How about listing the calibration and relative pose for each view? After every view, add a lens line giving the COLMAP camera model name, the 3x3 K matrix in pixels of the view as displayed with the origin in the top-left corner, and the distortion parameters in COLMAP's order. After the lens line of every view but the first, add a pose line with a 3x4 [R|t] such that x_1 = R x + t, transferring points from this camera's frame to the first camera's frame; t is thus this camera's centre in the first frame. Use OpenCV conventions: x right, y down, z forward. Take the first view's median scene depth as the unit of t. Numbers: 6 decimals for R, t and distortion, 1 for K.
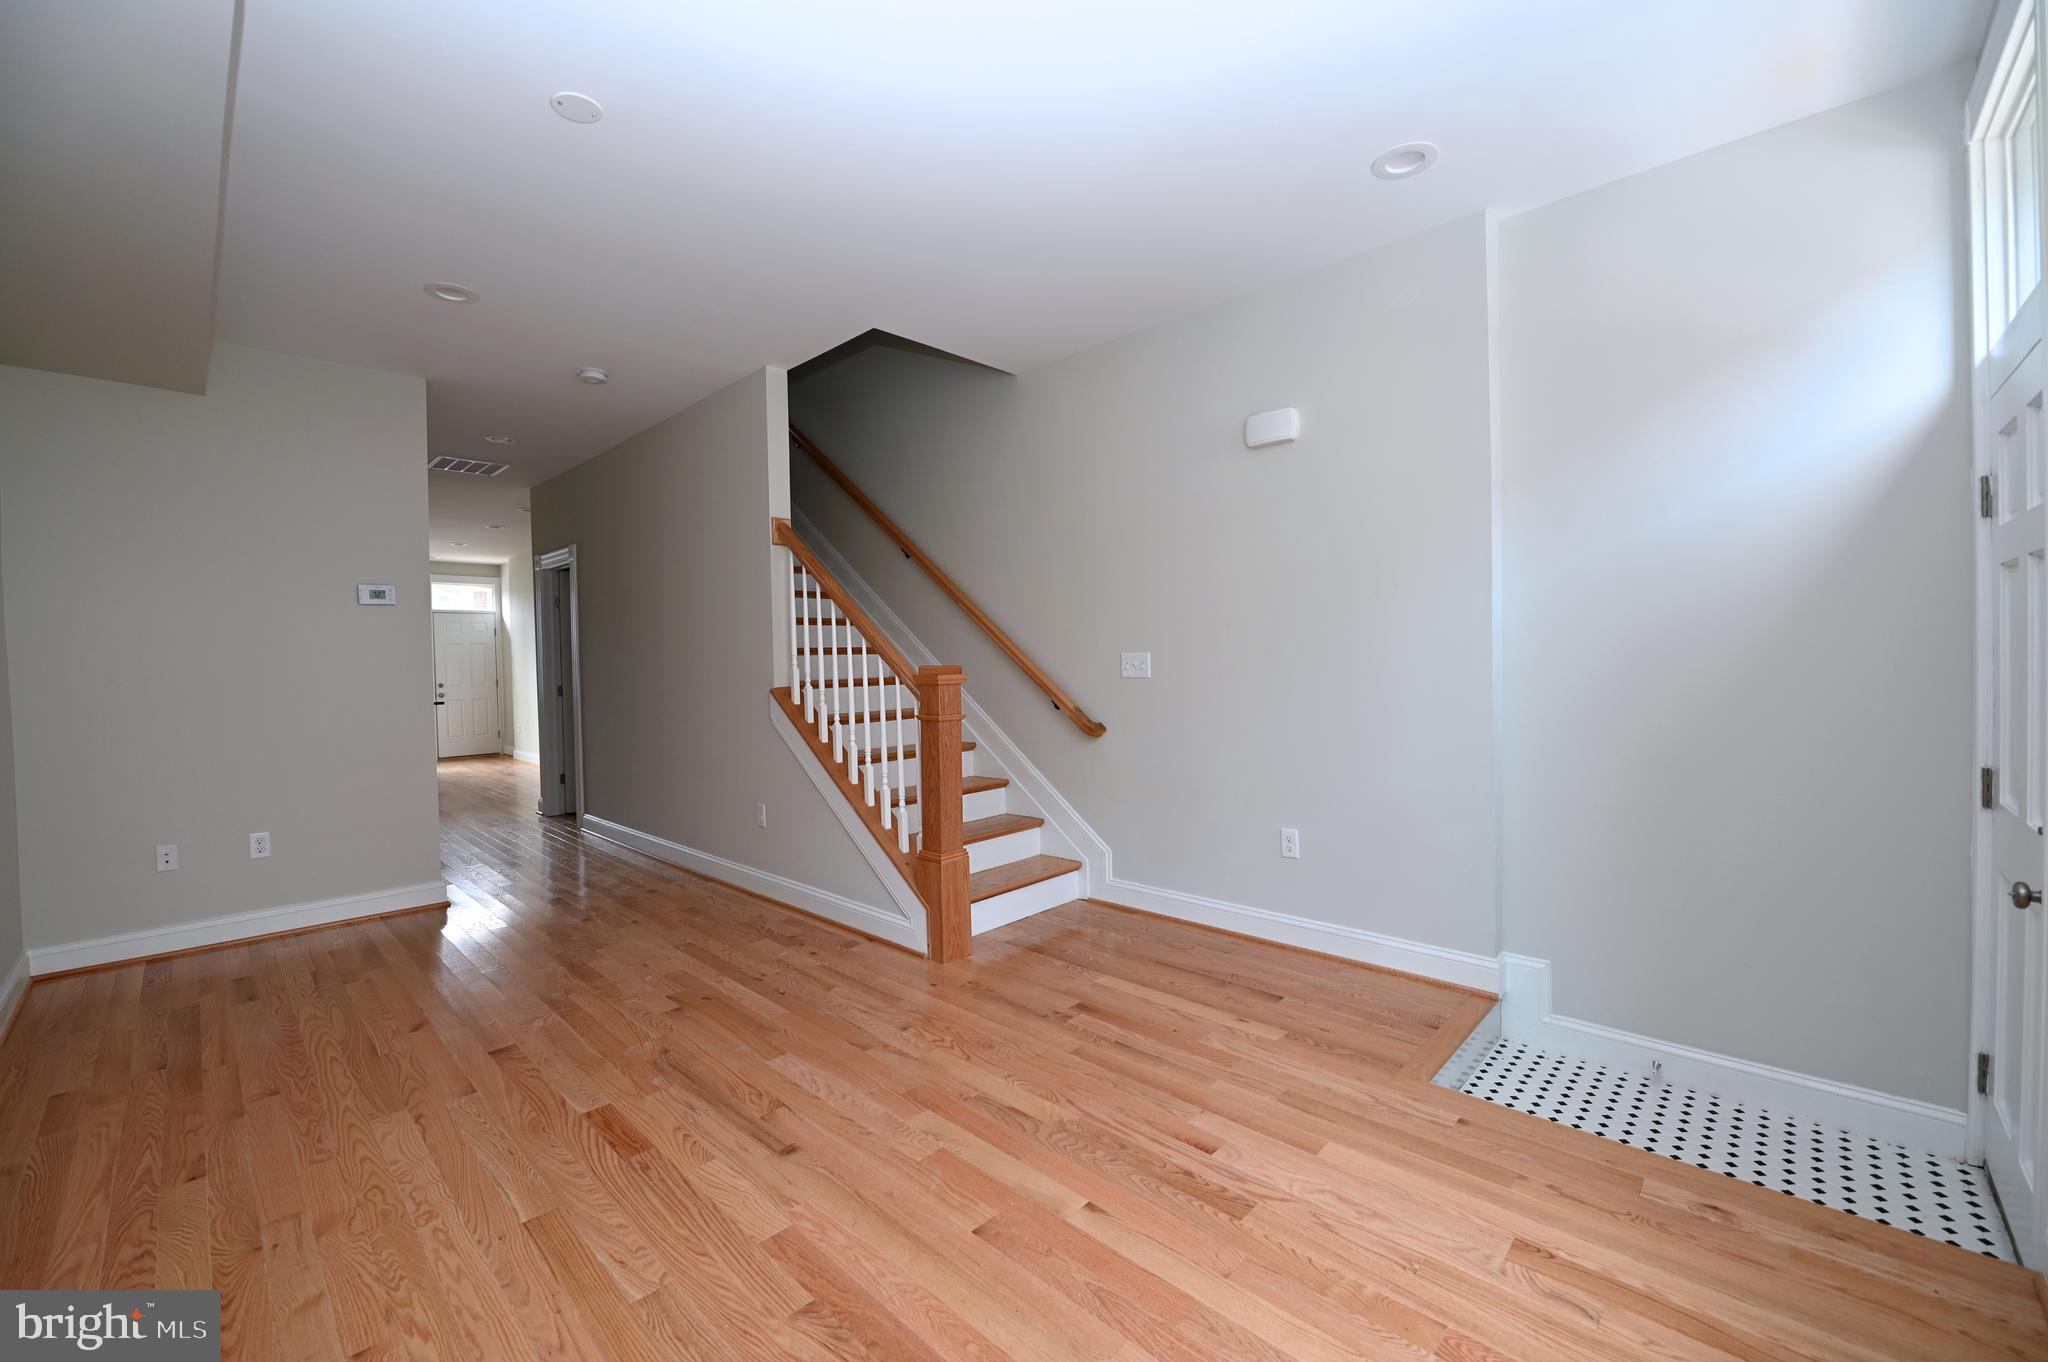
lens RADIAL K [[813.0, 0, 1024.0], [0, 813.0, 681.0], [0, 0, 1]] dist [-0.015626, -0.002313]
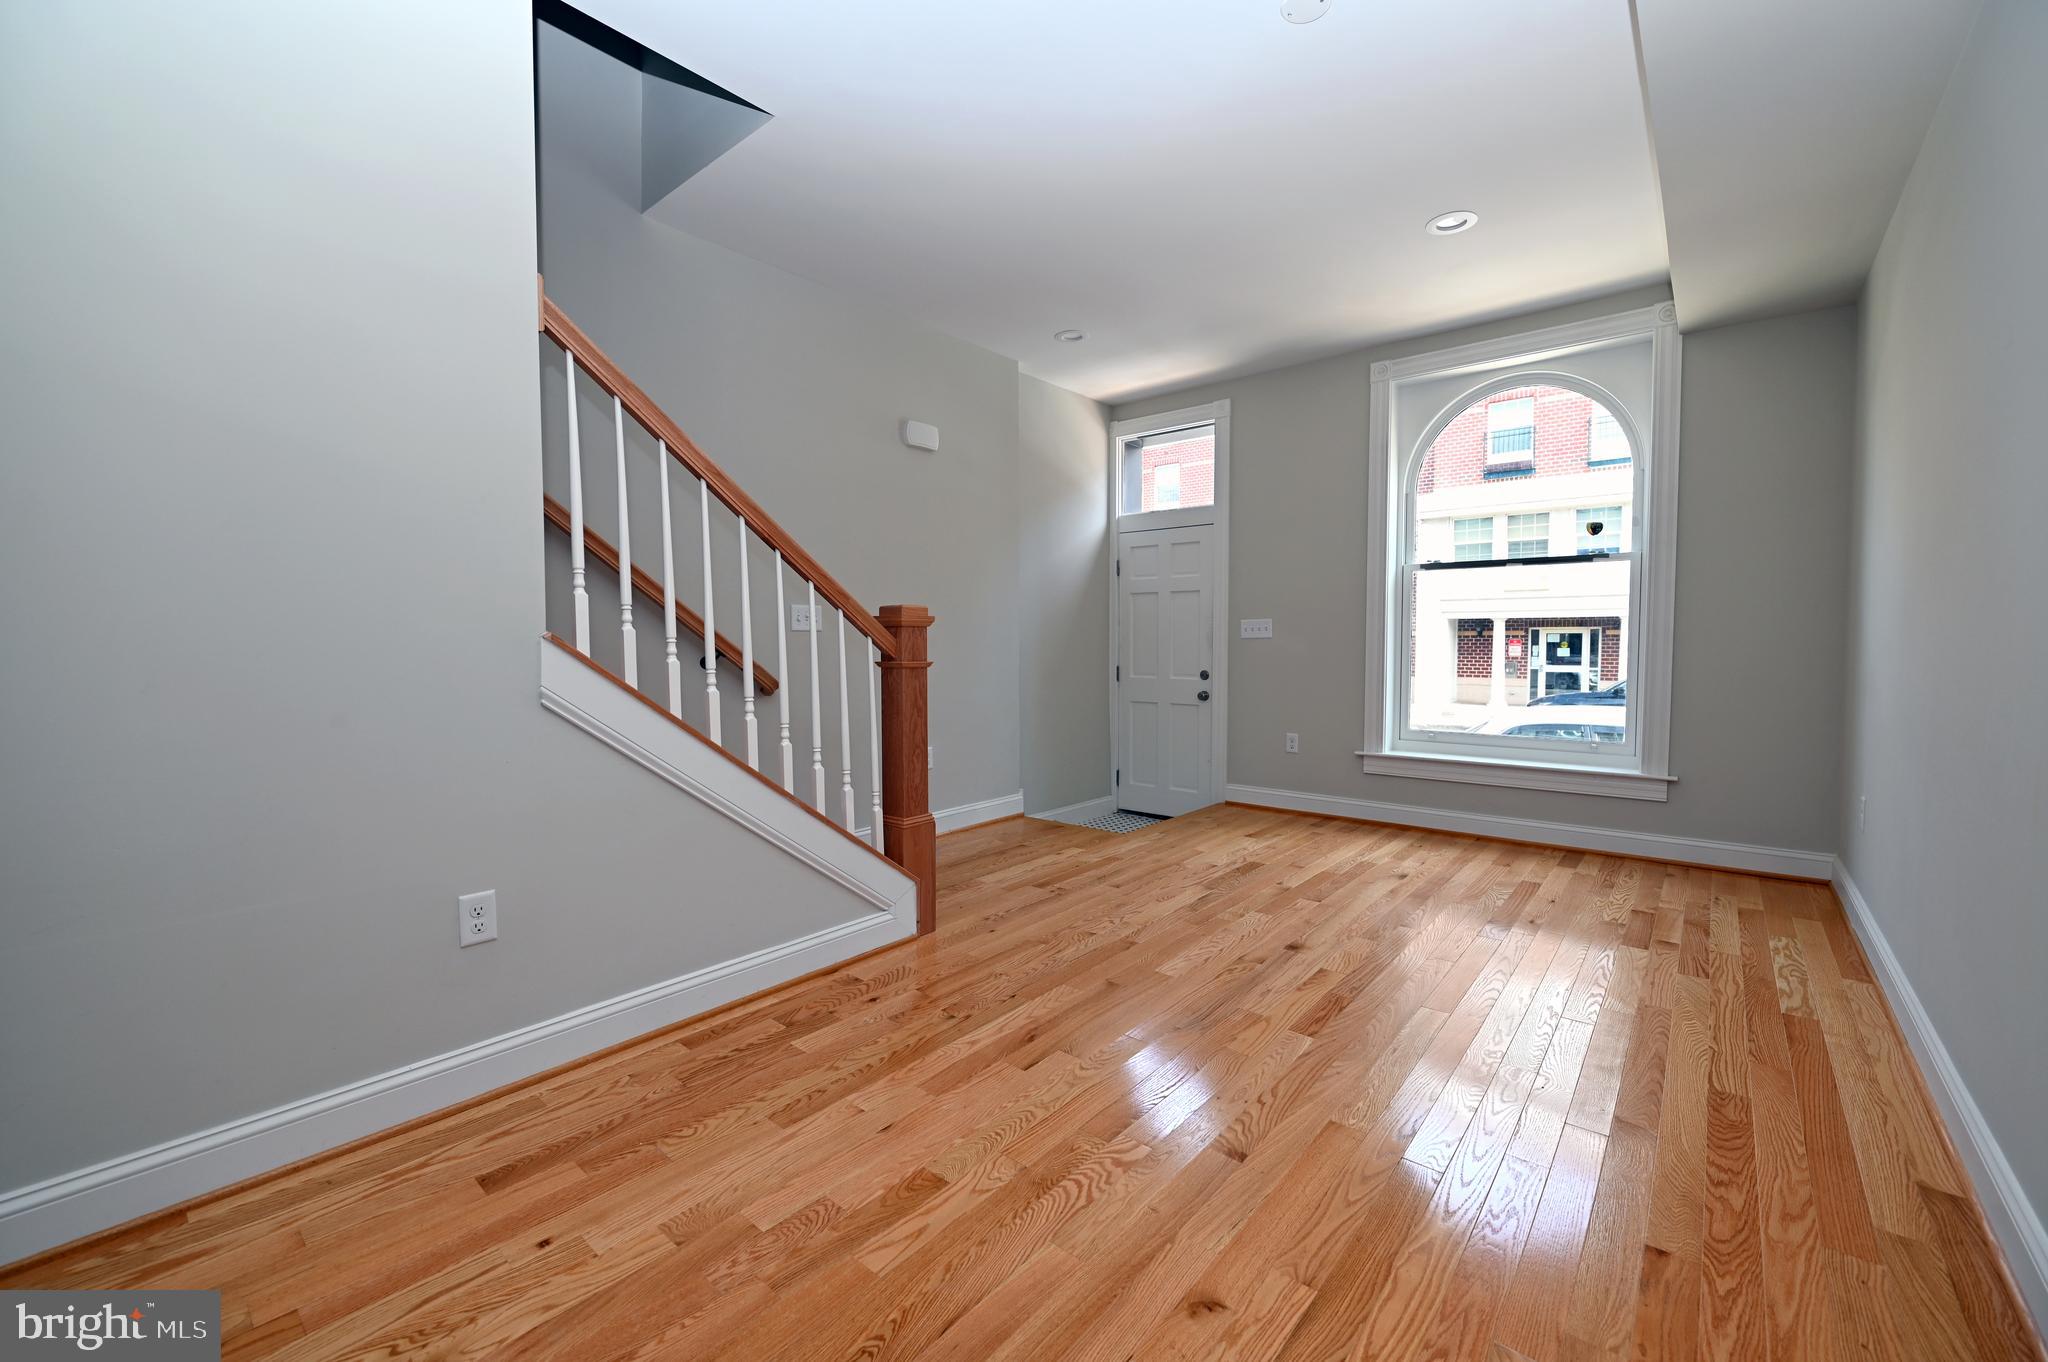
lens RADIAL K [[813.0, 0, 1024.0], [0, 813.0, 681.0], [0, 0, 1]] dist [-0.015626, -0.002313]
pose [[-0.057905, -0.029968, 0.997872, -1.314142], [0.028642, 0.999088, 0.031666, 0.051024], [-0.997911, 0.030415, -0.056994, 1.220711]]
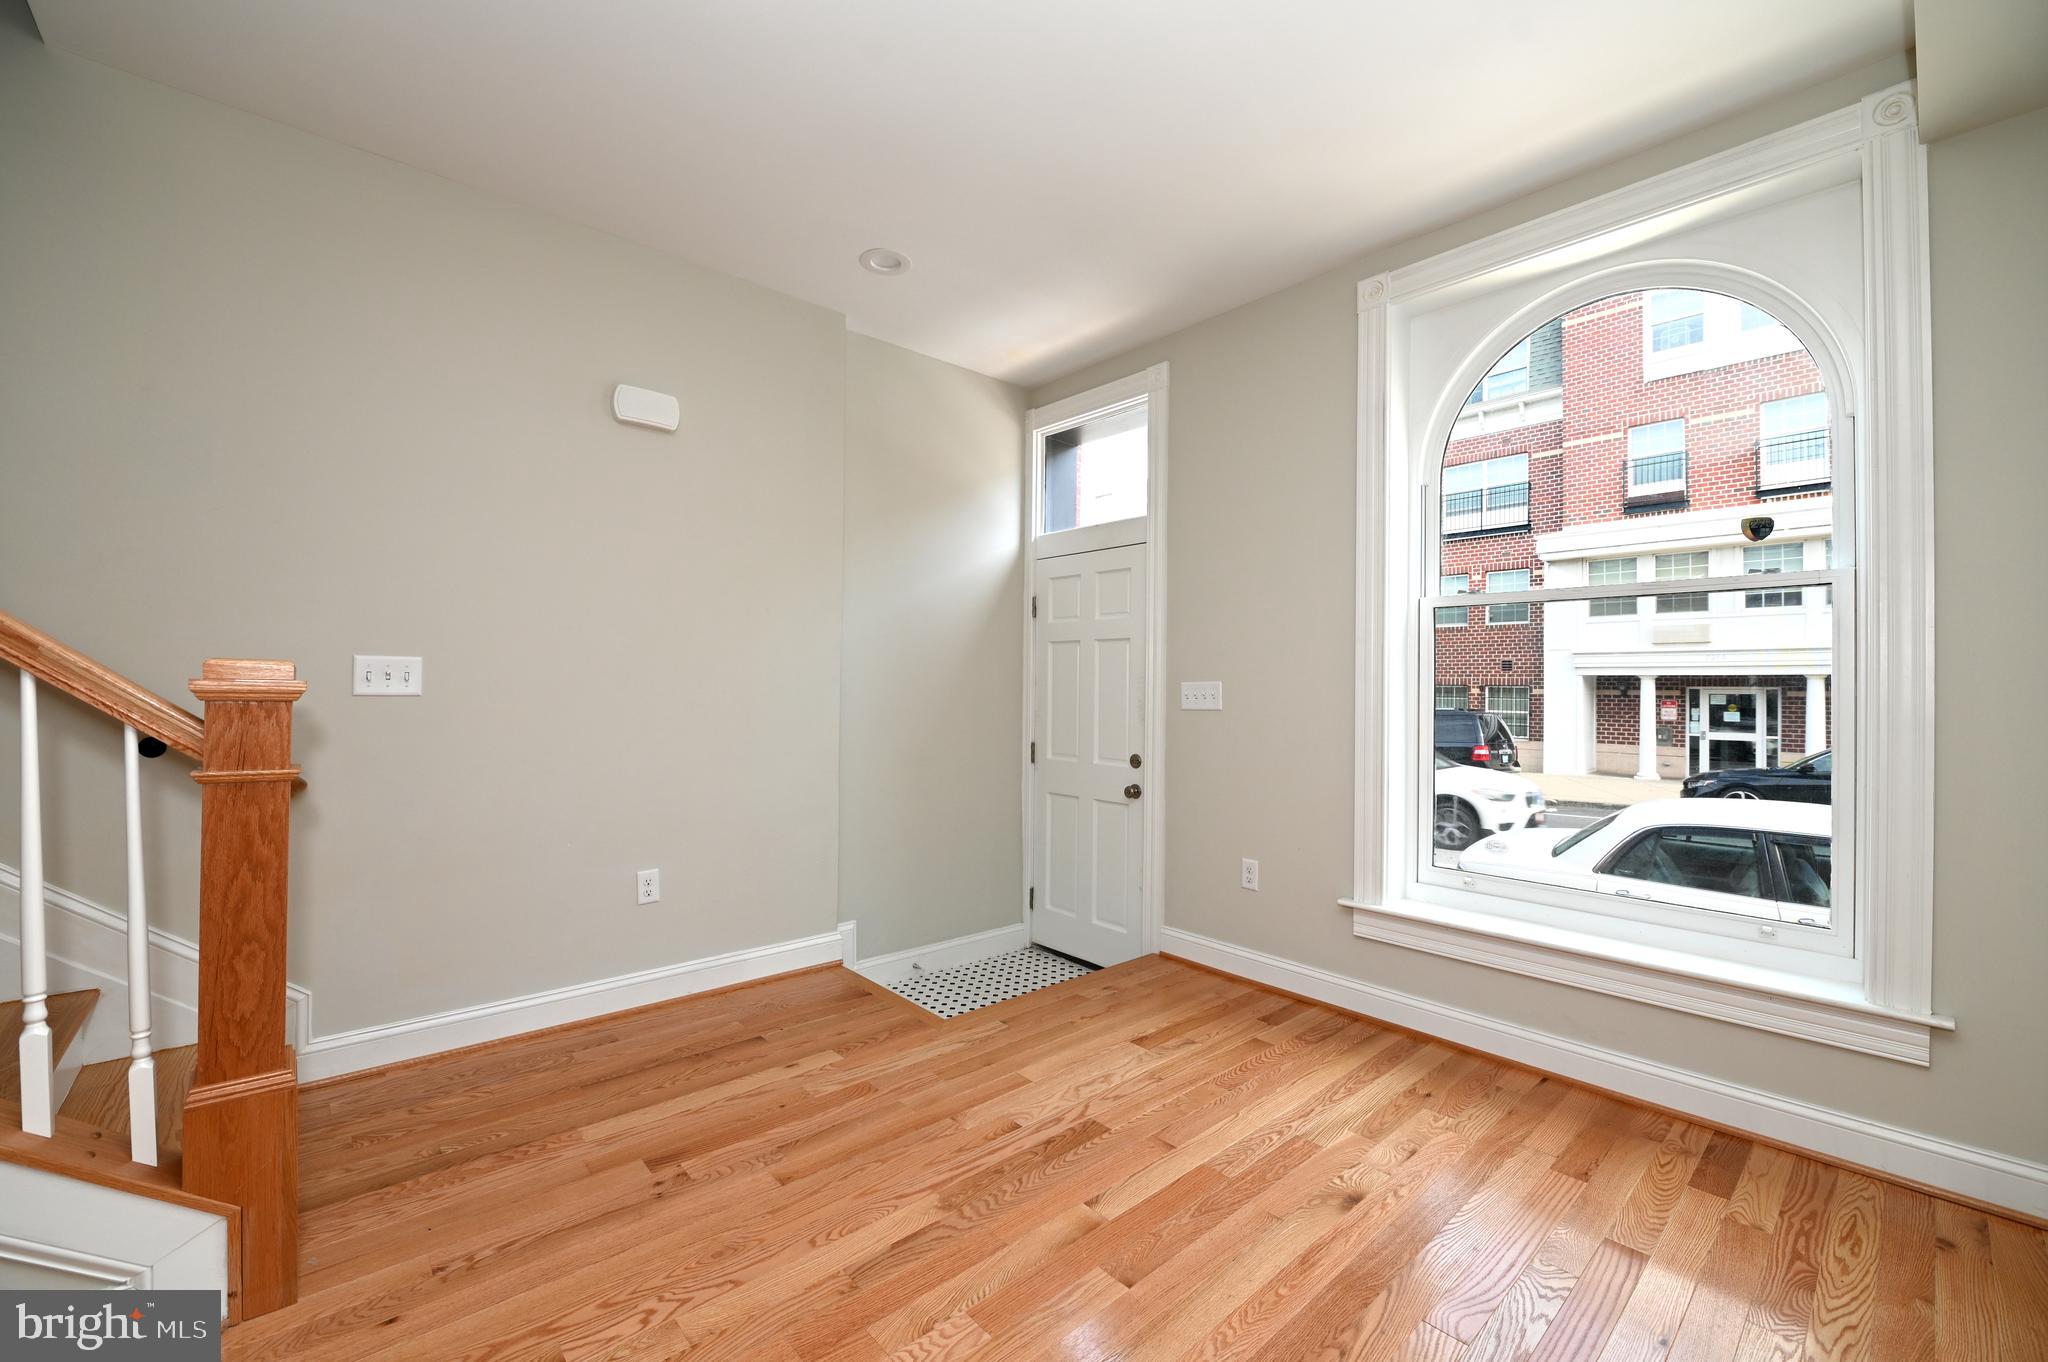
lens RADIAL K [[813.0, 0, 1024.0], [0, 813.0, 681.0], [0, 0, 1]] dist [-0.015626, -0.002313]
pose [[0.078698, 0.029943, 0.996449, -0.680800], [0.010774, 0.999465, -0.030885, 0.014861], [-0.996840, 0.013166, 0.078333, 0.703676]]
